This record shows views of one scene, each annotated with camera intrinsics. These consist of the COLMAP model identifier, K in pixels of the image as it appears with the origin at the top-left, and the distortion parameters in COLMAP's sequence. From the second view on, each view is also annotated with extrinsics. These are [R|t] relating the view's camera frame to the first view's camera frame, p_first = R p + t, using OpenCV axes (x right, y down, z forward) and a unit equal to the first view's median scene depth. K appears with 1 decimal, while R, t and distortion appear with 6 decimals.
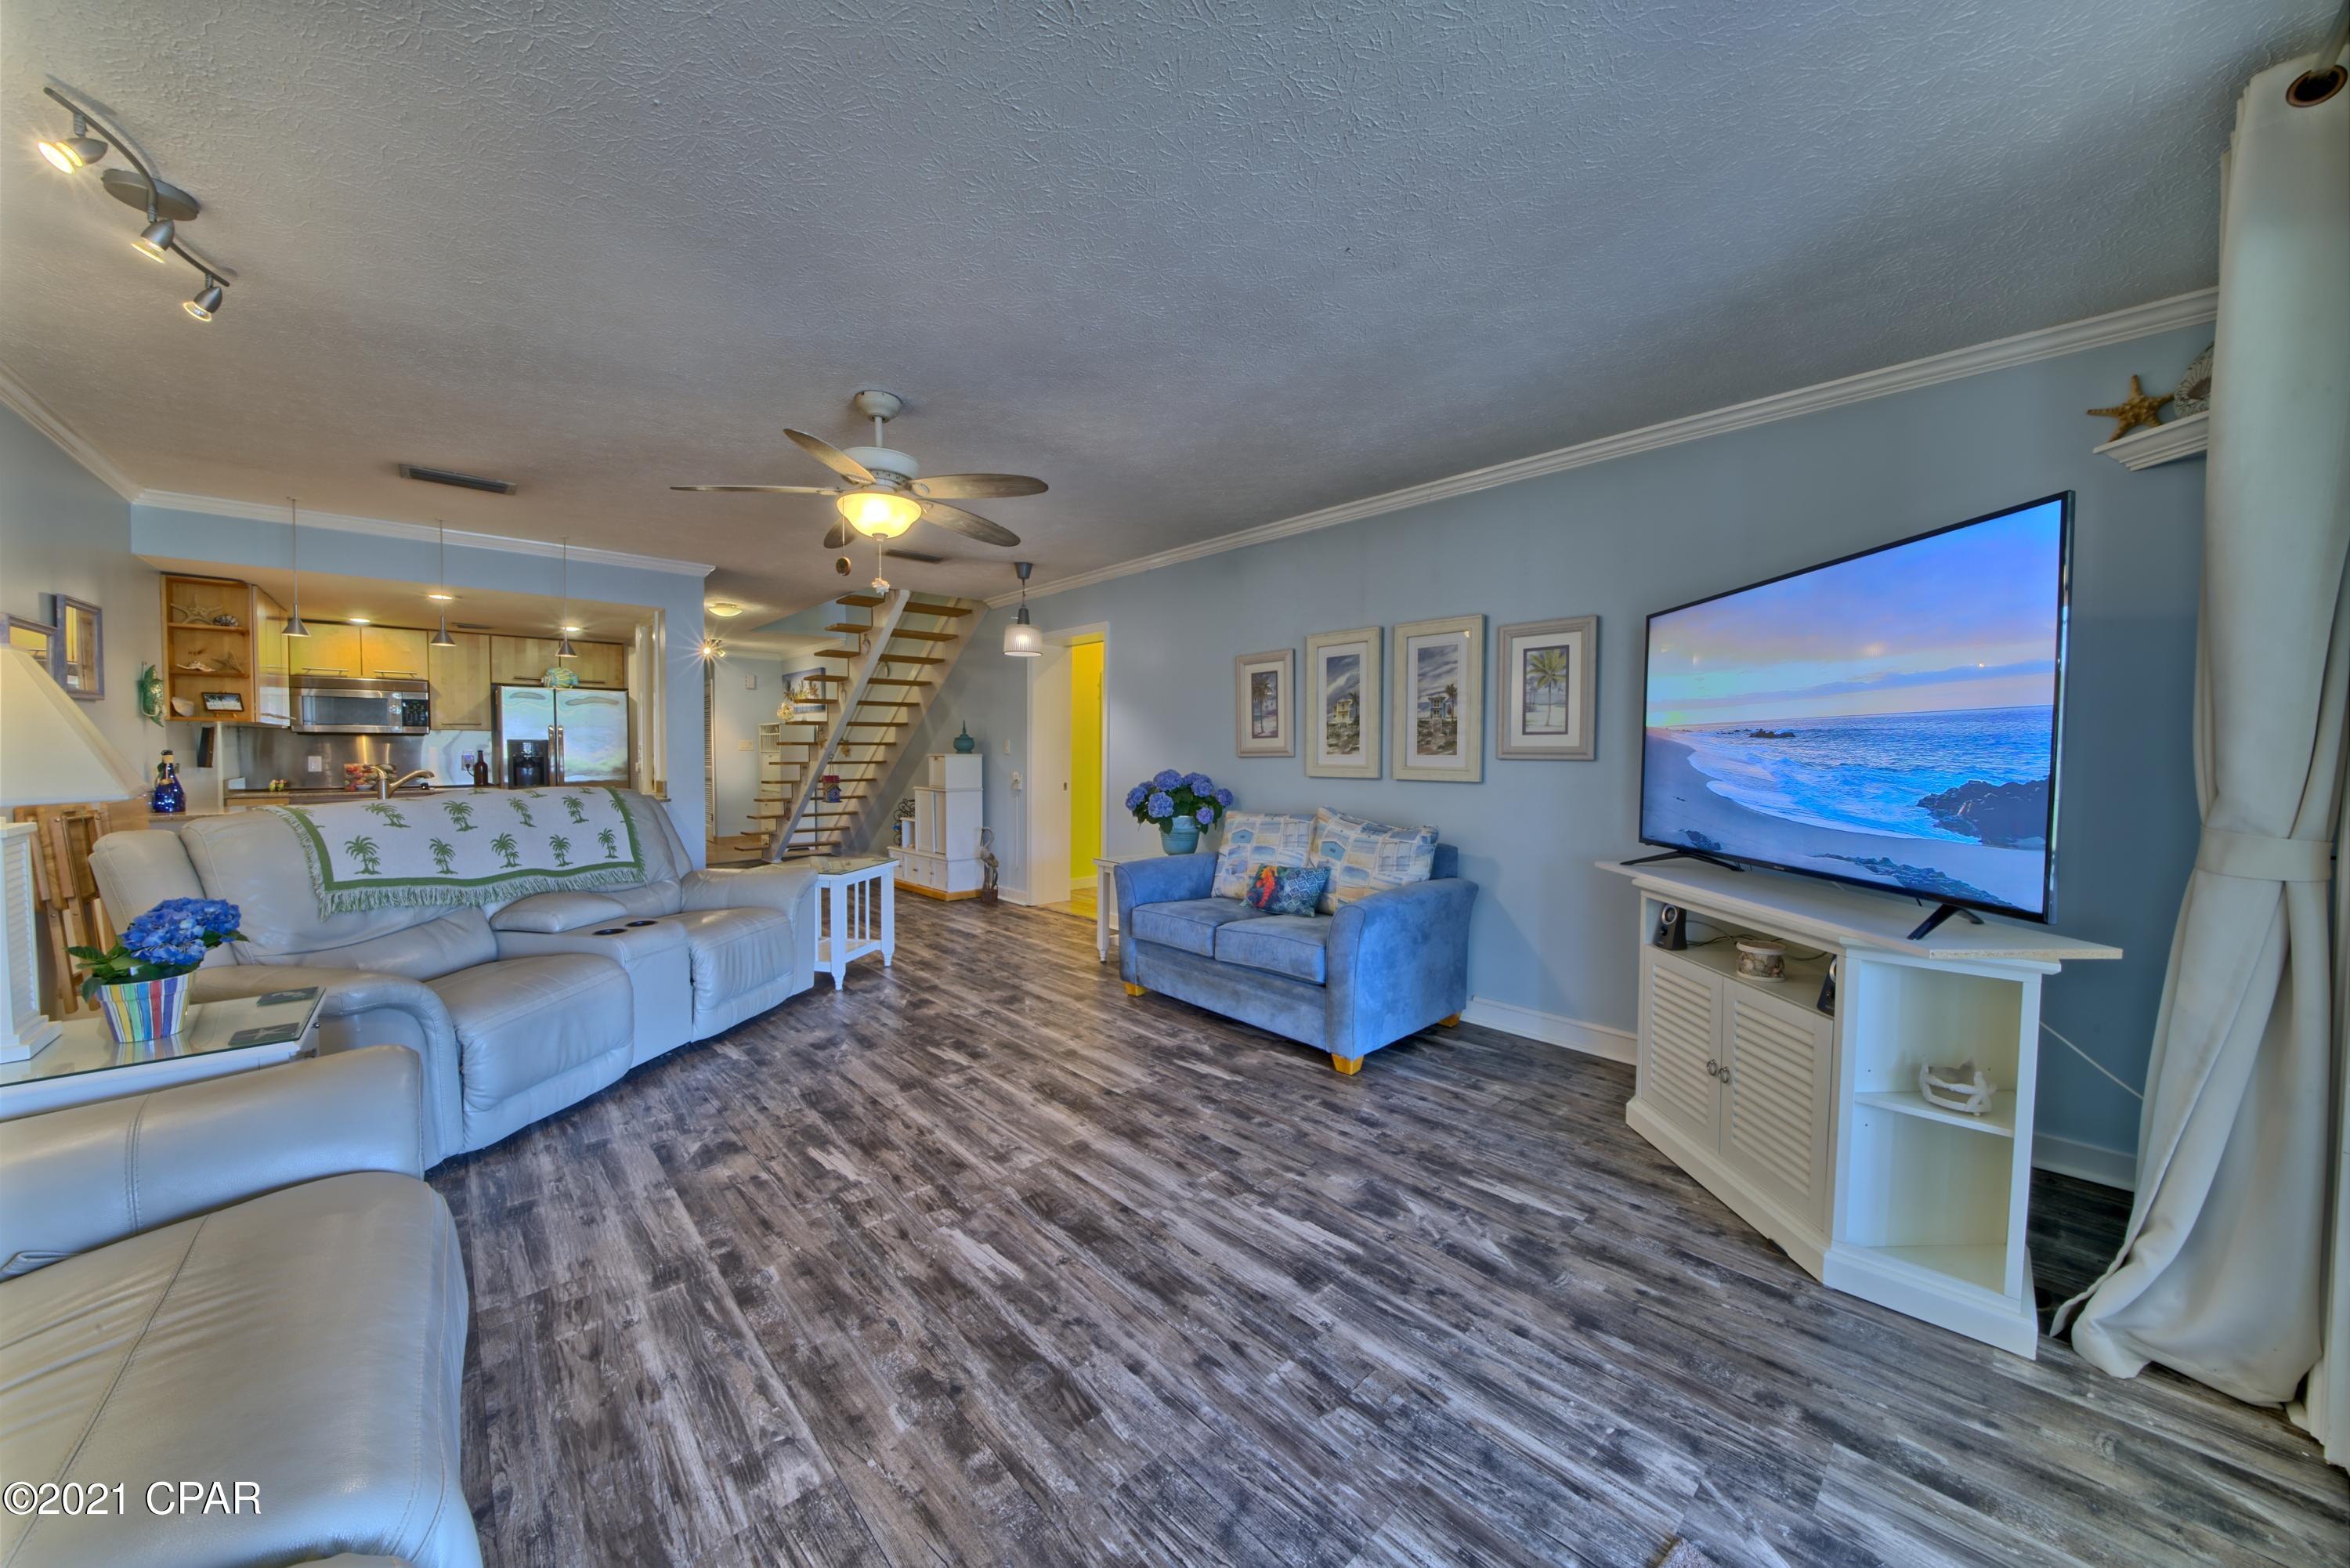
lens RADIAL K [[810.1, 0, 1169.9], [0, 810.1, 777.0], [0, 0, 1]] dist [-0.023420, 0.001257]
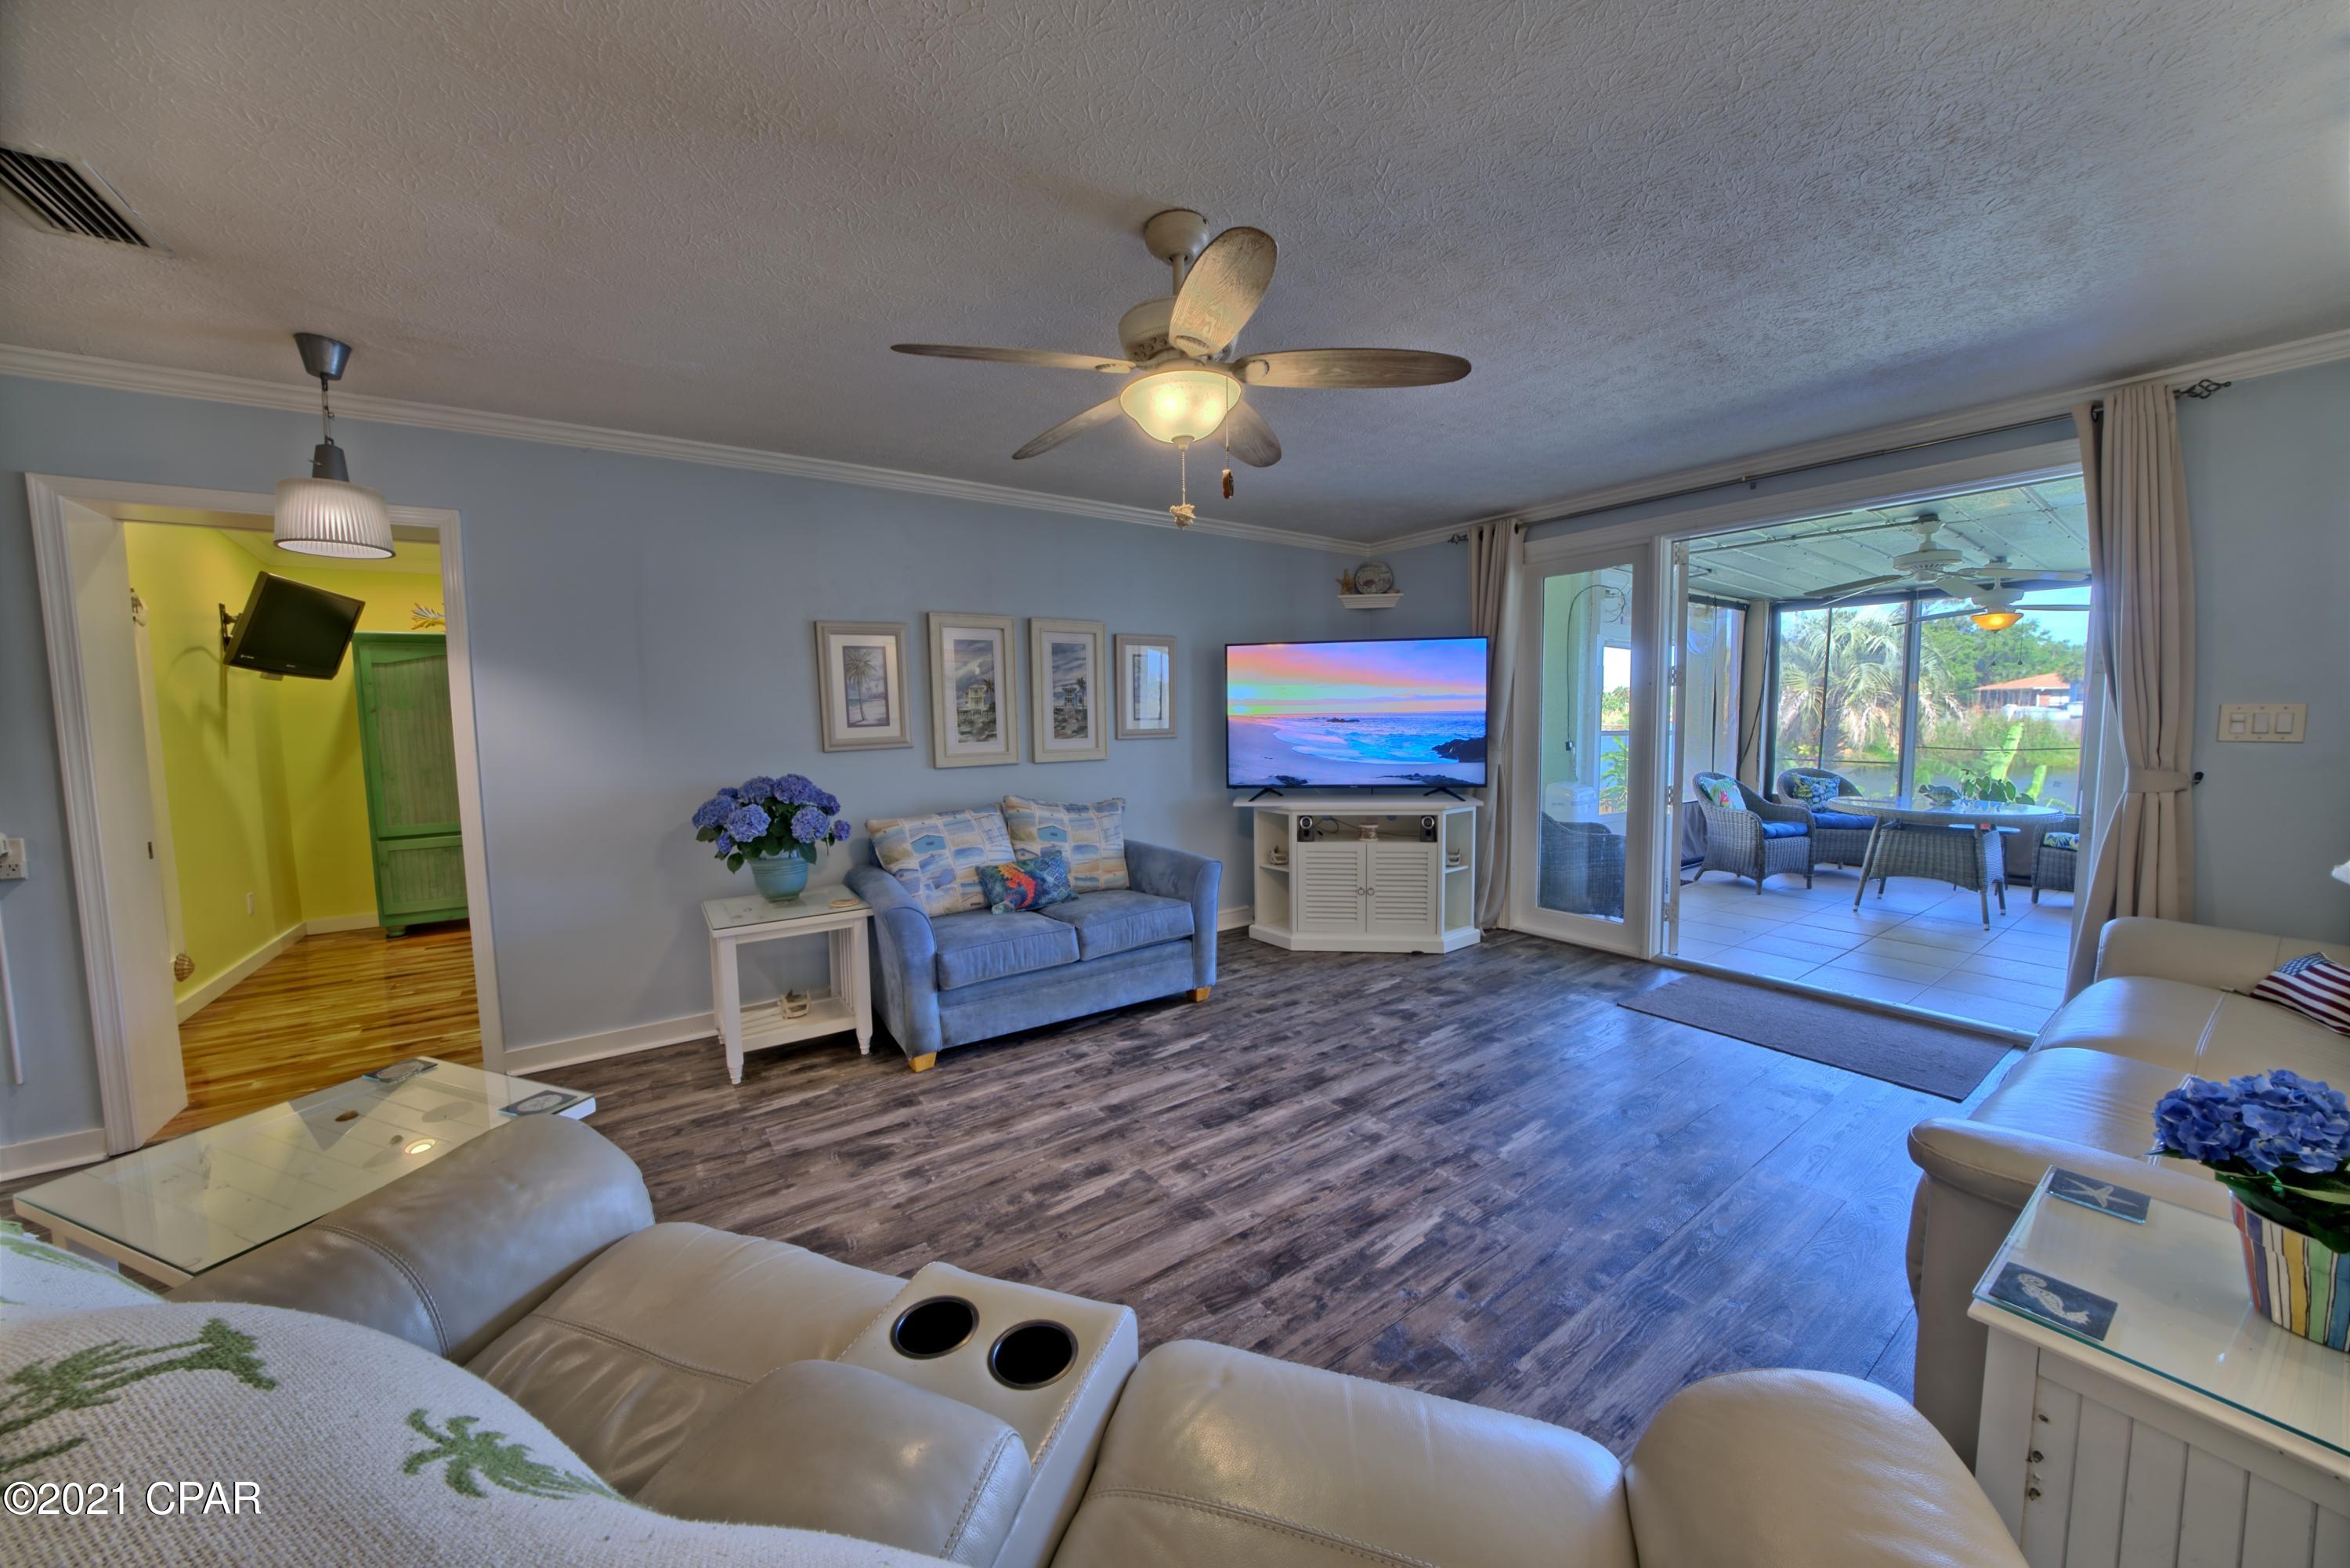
lens RADIAL K [[810.1, 0, 1170.3], [0, 810.1, 775.4], [0, 0, 1]] dist [-0.023420, 0.001257]
pose [[0.139335, -0.081839, 0.986858, -1.106737], [0.049923, 0.995892, 0.075540, -0.076909], [-0.988986, 0.038741, 0.142849, 0.978734]]
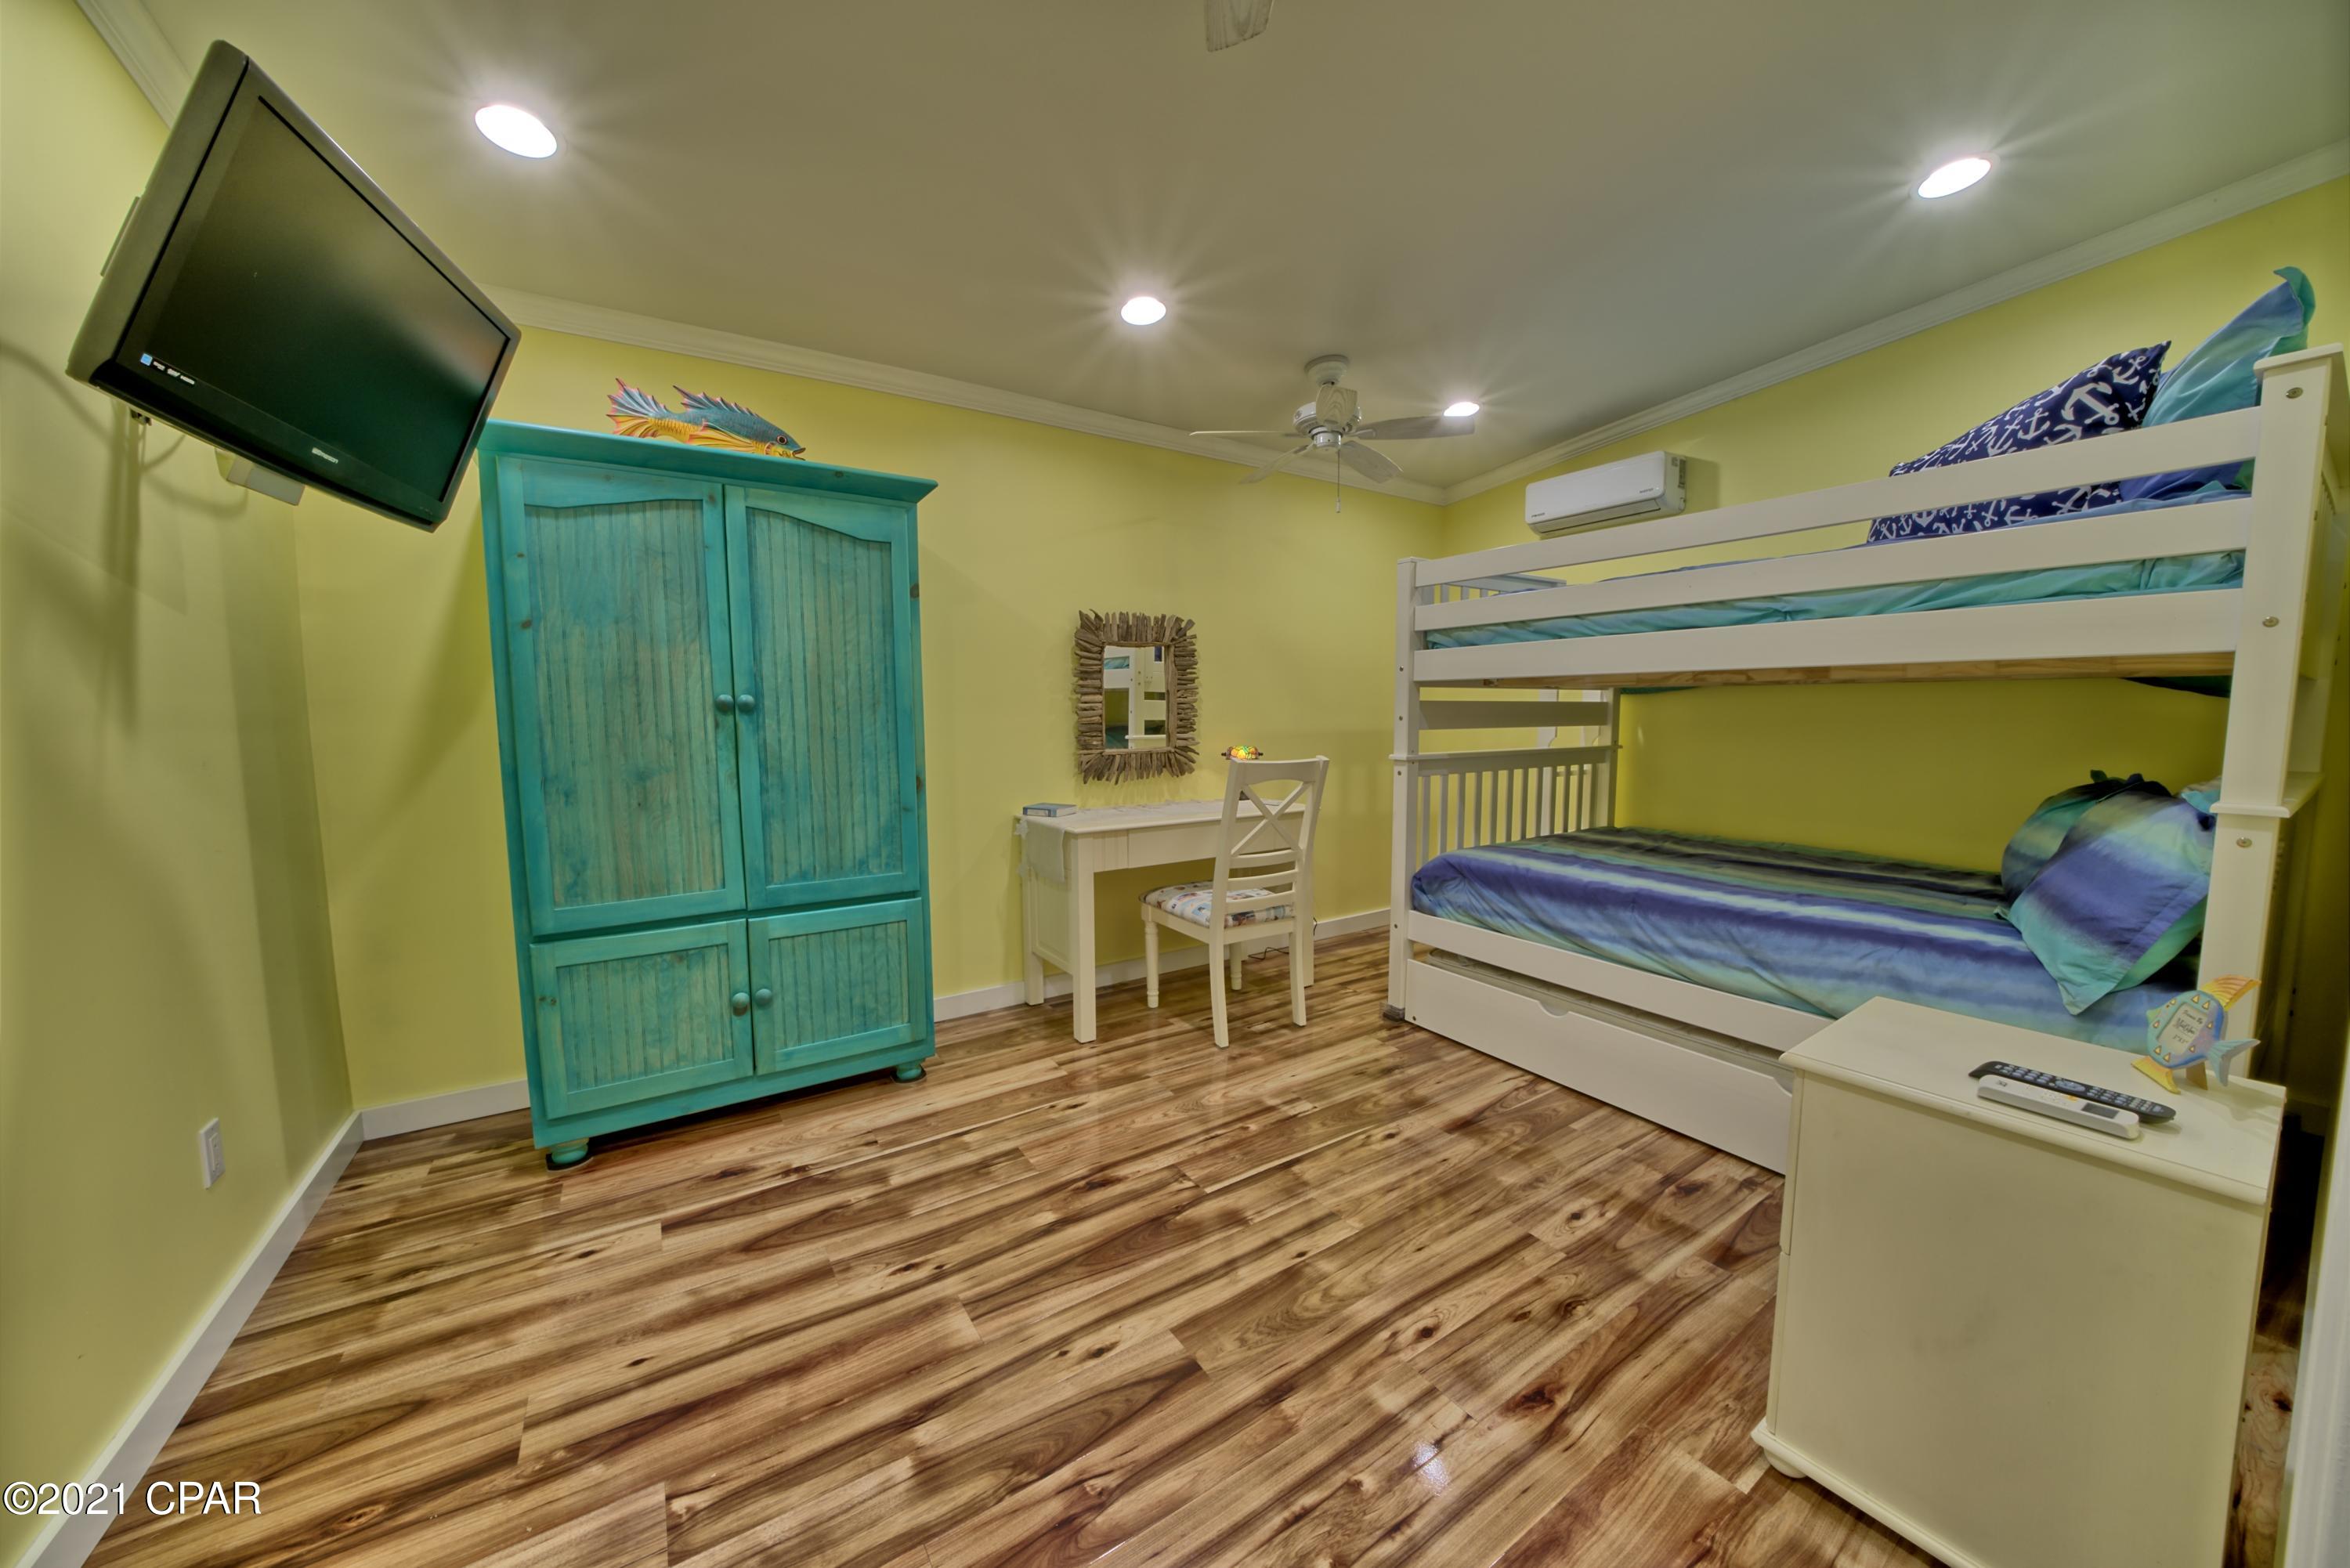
lens RADIAL K [[810.1, 0, 1169.9], [0, 810.1, 780.9], [0, 0, 1]] dist [-0.023420, 0.001257]
pose [[0.167176, -0.091140, 0.981705, -0.204755], [0.036699, 0.995603, 0.086181, -0.076775], [-0.985244, 0.021620, 0.169786, 2.316421]]
